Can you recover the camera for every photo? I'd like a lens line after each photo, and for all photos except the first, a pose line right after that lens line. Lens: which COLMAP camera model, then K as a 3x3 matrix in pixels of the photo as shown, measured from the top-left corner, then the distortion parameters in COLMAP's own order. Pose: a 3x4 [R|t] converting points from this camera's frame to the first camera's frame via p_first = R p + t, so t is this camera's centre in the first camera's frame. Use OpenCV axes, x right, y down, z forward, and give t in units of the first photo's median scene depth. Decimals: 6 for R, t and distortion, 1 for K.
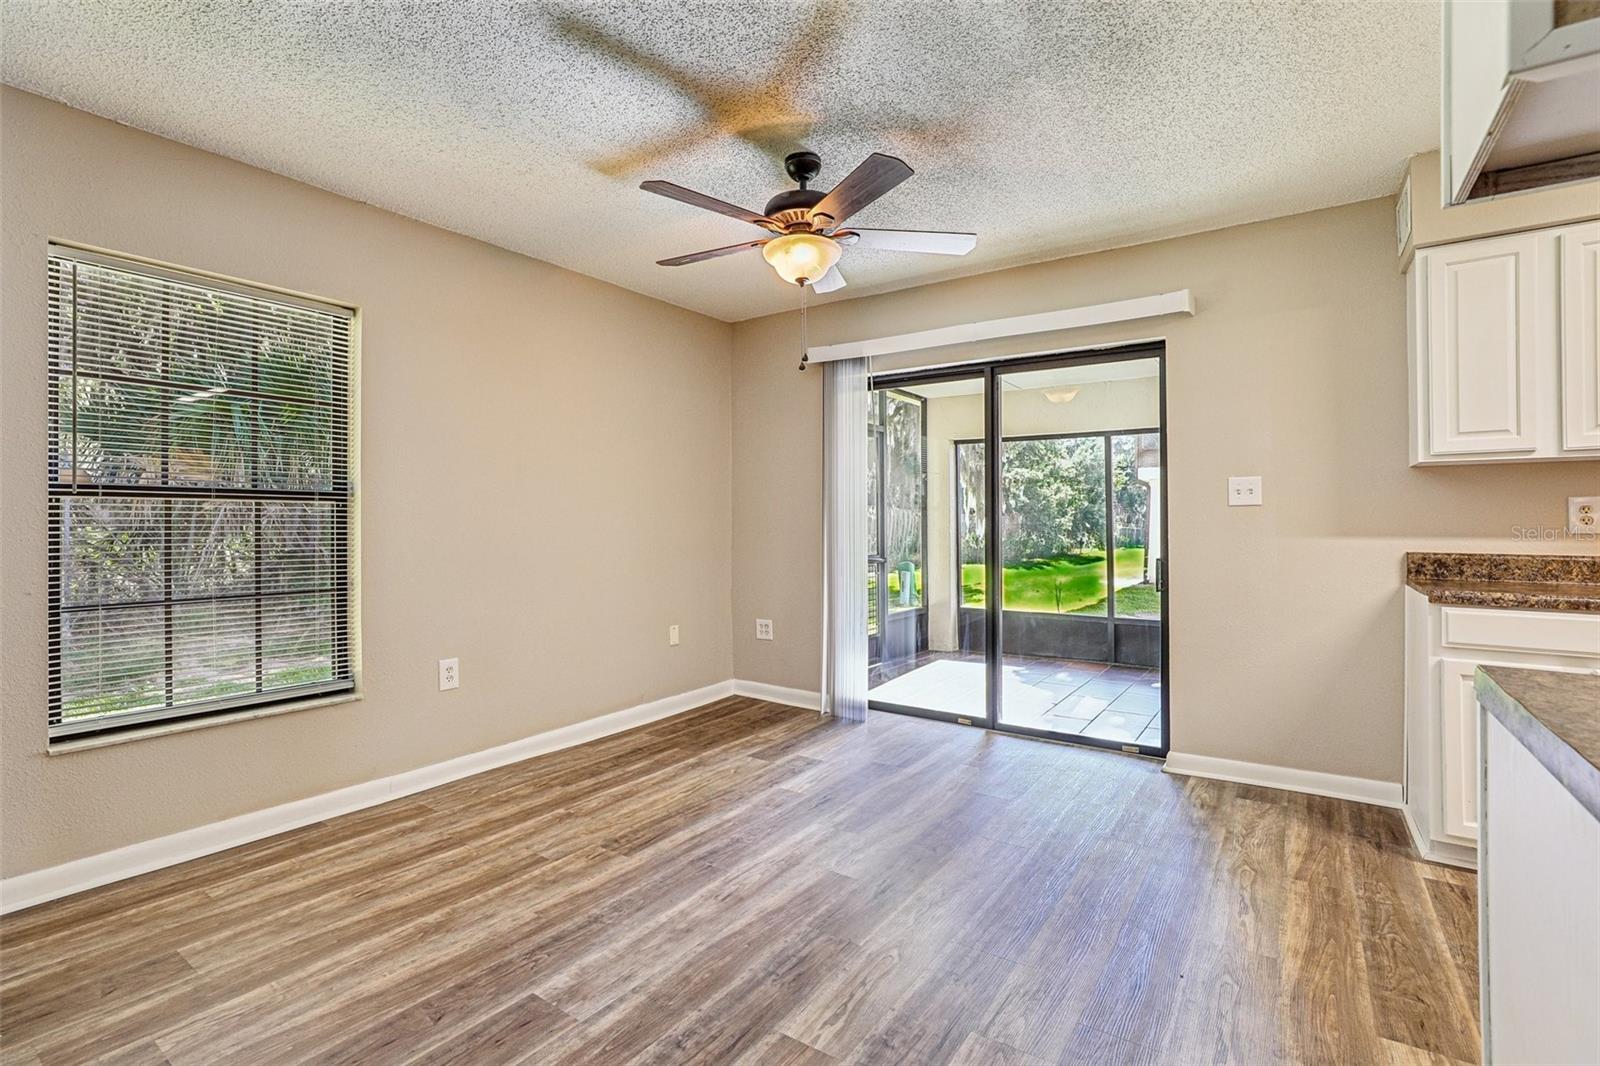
lens RADIAL K [[731.9, 0, 801.4], [0, 731.9, 525.2], [0, 0, 1]] dist [-0.041792, 0.013622]
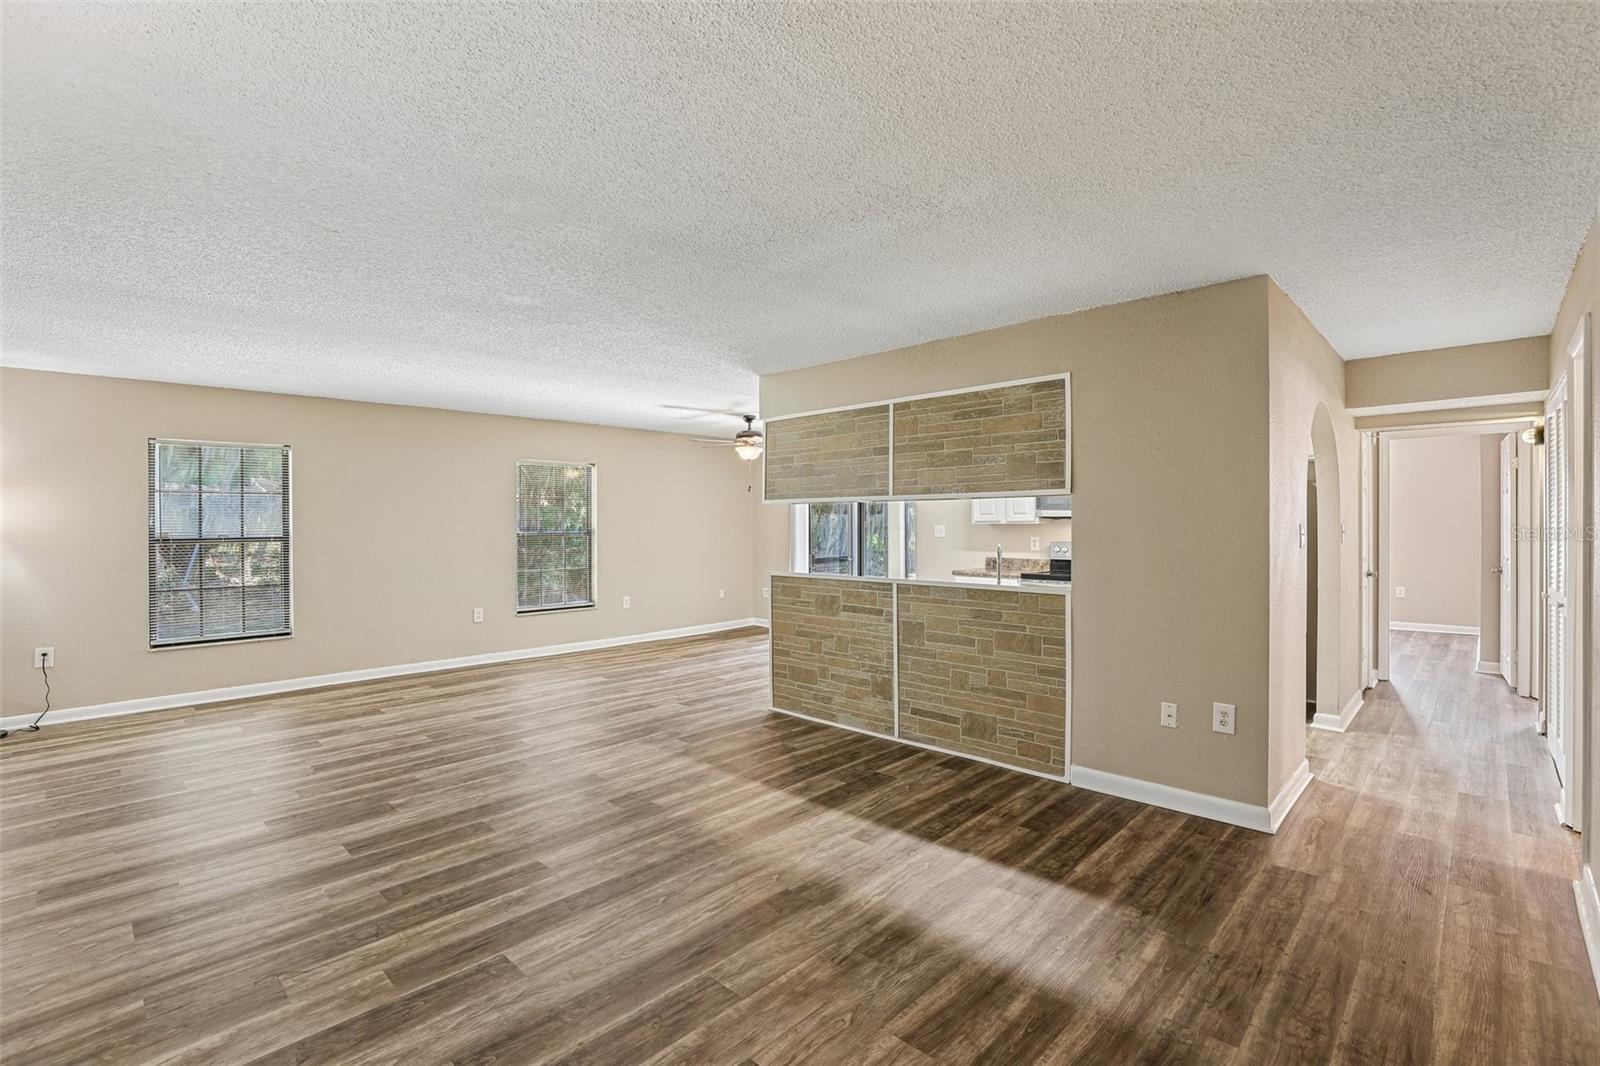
lens RADIAL K [[731.9, 0, 801.4], [0, 731.9, 525.2], [0, 0, 1]] dist [-0.041792, 0.013622]
pose [[0.987731, -0.002884, -0.156140, 0.621787], [0.002392, 0.999992, -0.003341, -0.070585], [0.156149, 0.002926, 0.987729, -1.687312]]
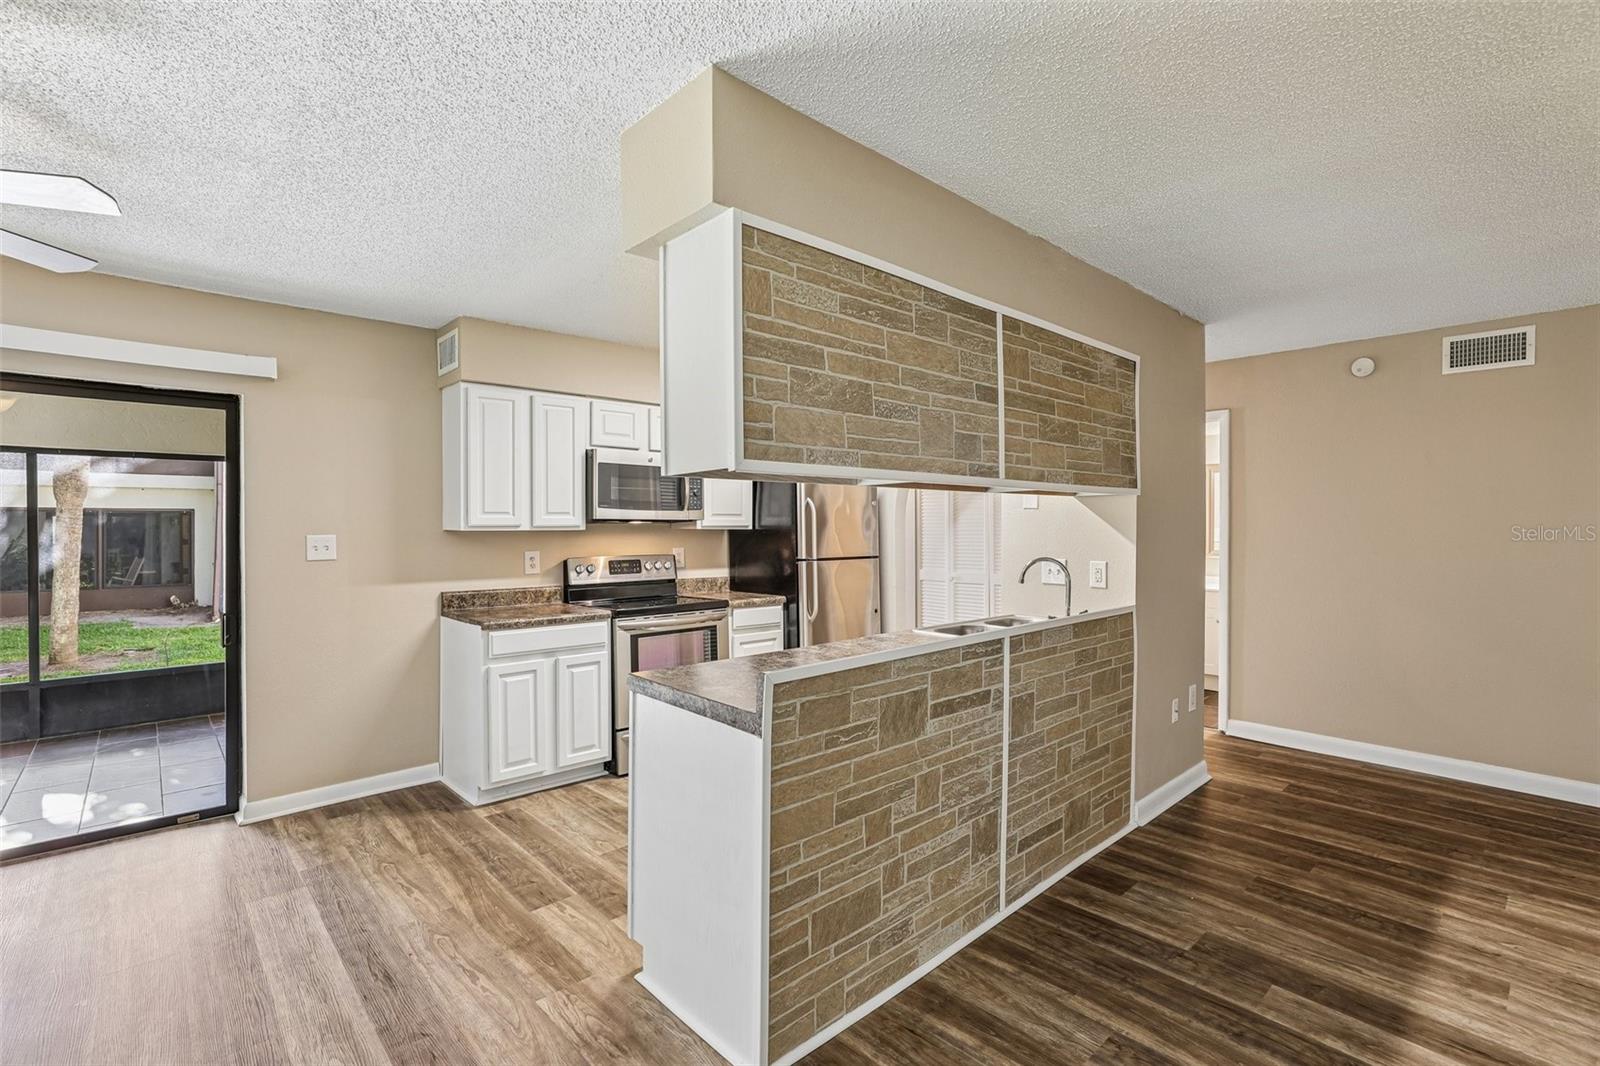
lens RADIAL K [[731.9, 0, 801.4], [0, 731.9, 525.2], [0, 0, 1]] dist [-0.041792, 0.013622]
pose [[0.216355, 0.002568, 0.976311, -0.377907], [0.008039, 0.999958, -0.004412, -0.082574], [-0.976282, 0.008803, 0.216326, 0.024041]]
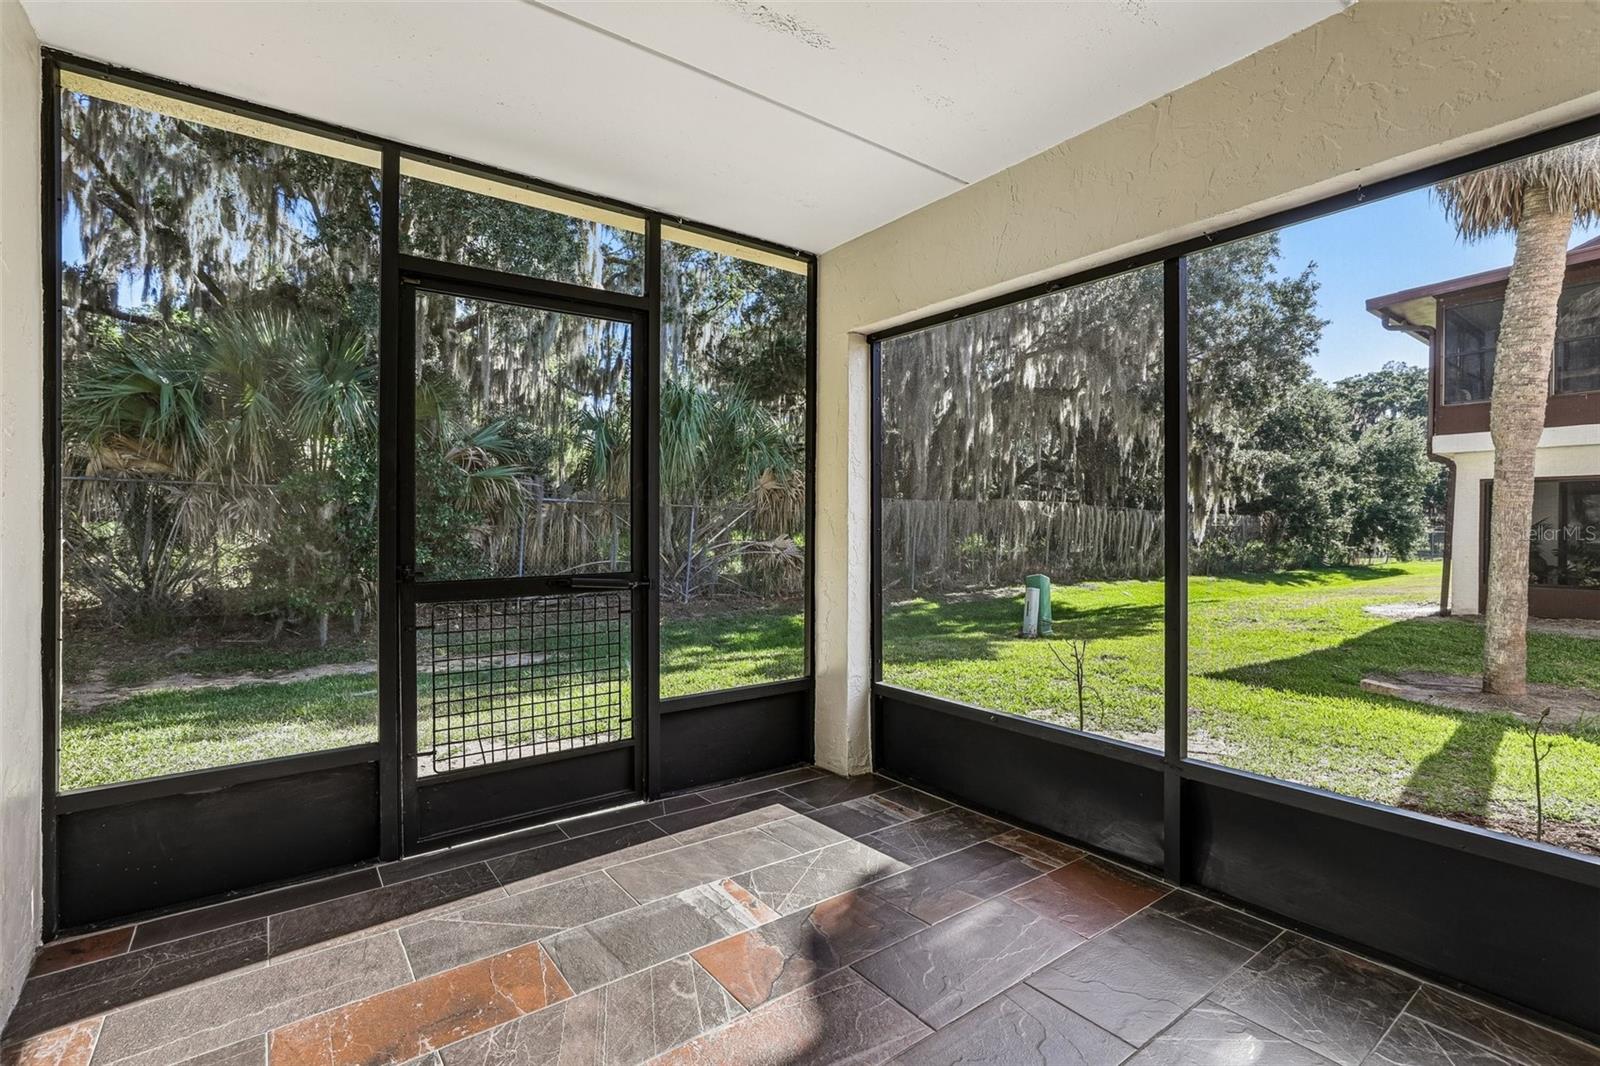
lens RADIAL K [[731.9, 0, 801.4], [0, 731.9, 525.2], [0, 0, 1]] dist [-0.041792, 0.013622]
pose [[0.948198, 0.001470, -0.317677, 0.912372], [-0.002973, 0.999987, -0.004246, 0.037280], [0.317667, 0.004970, 0.948189, 1.498692]]
